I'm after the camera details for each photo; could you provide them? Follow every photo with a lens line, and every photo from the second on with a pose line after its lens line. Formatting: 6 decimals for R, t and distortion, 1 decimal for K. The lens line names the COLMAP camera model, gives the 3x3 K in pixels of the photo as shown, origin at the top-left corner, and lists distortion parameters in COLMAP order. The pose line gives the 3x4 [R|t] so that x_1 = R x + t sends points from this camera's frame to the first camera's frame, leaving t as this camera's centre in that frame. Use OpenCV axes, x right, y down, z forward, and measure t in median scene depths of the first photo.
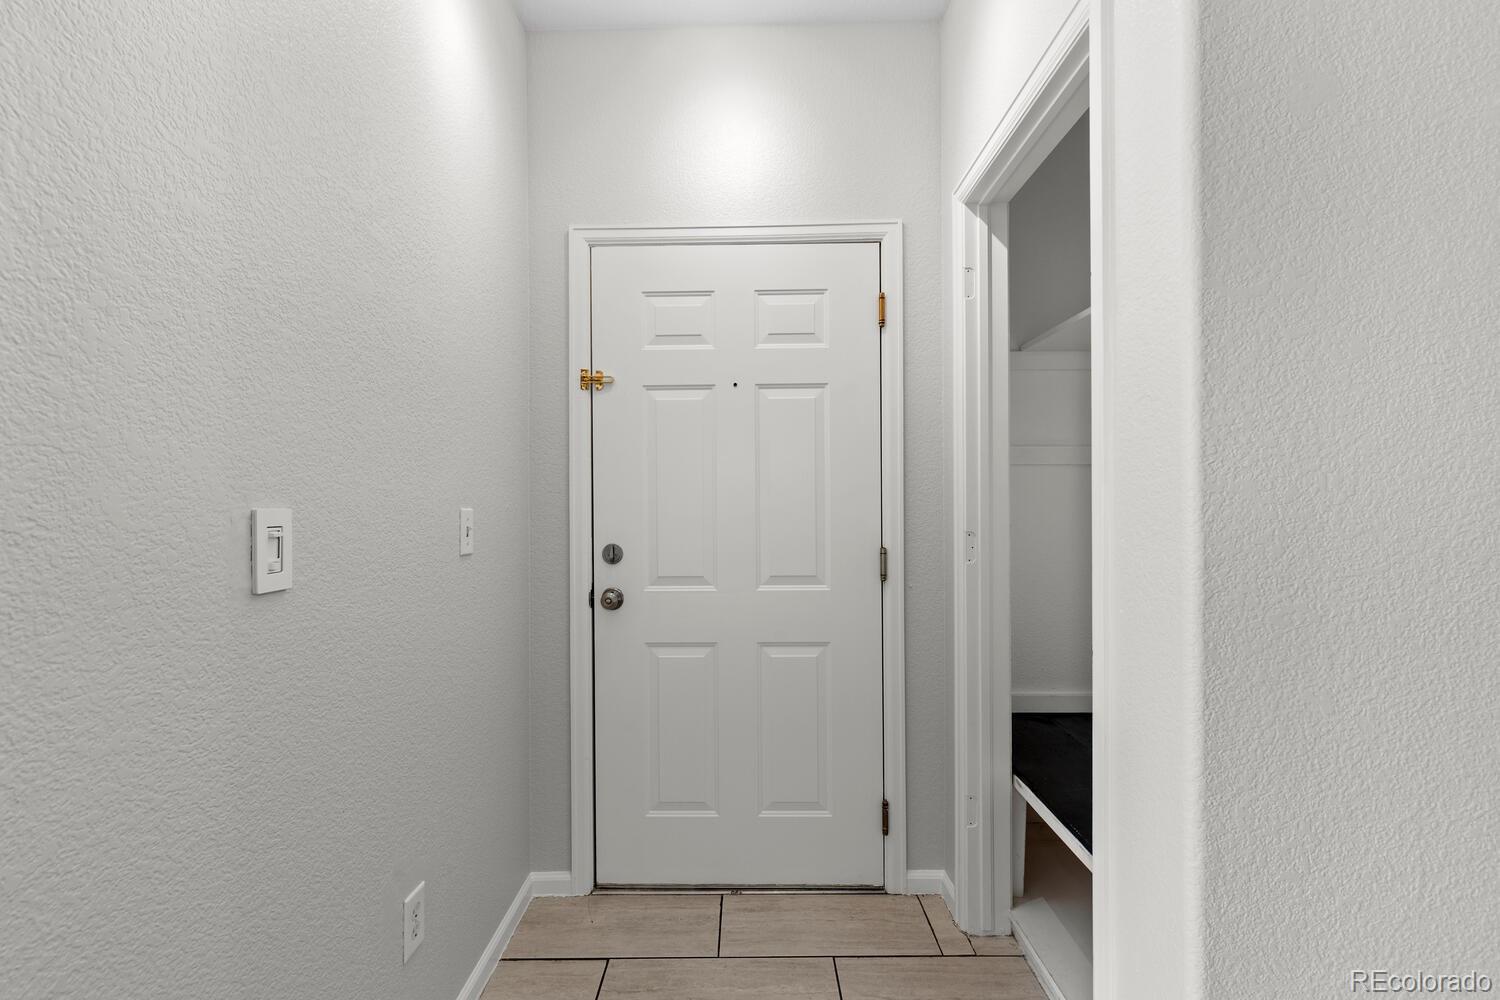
lens RADIAL K [[686.5, 0, 744.2], [0, 686.5, 513.3], [0, 0, 1]] dist [0.000566, 0.000020]
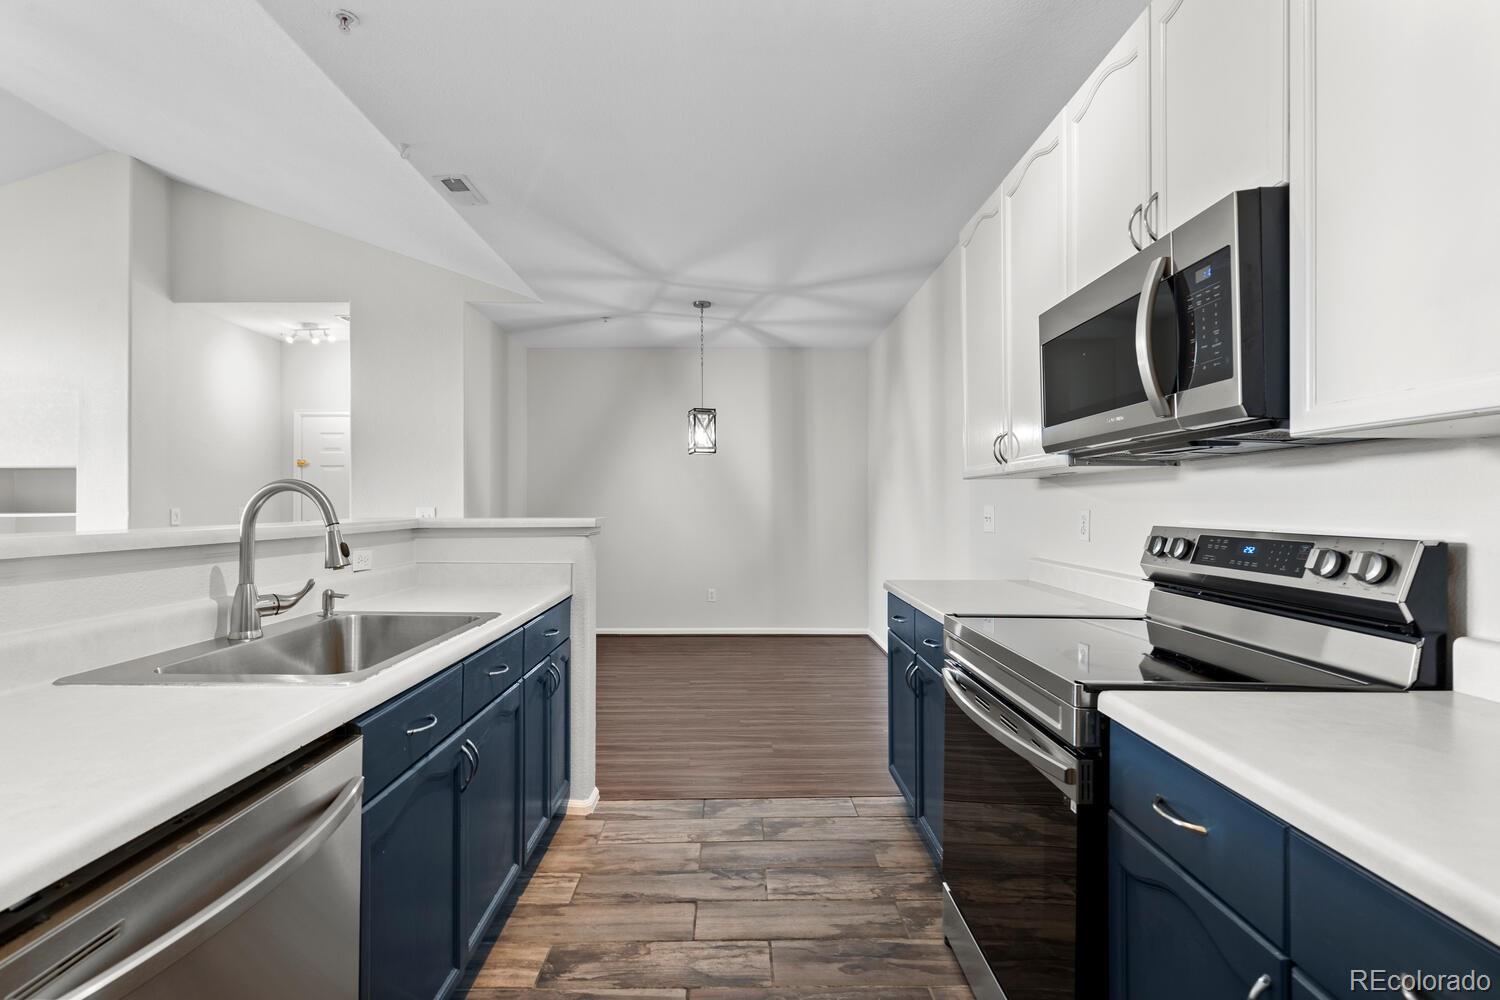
lens RADIAL K [[677.7, 0, 750.0], [0, 677.7, 500.0], [0, 0, 1]] dist [0.003411, 0.000206]
pose [[0.999644, 0.003725, 0.026436, 1.580360], [-0.003407, 0.999922, -0.012053, -0.013082], [-0.026479, 0.011959, 0.999578, -1.886774]]
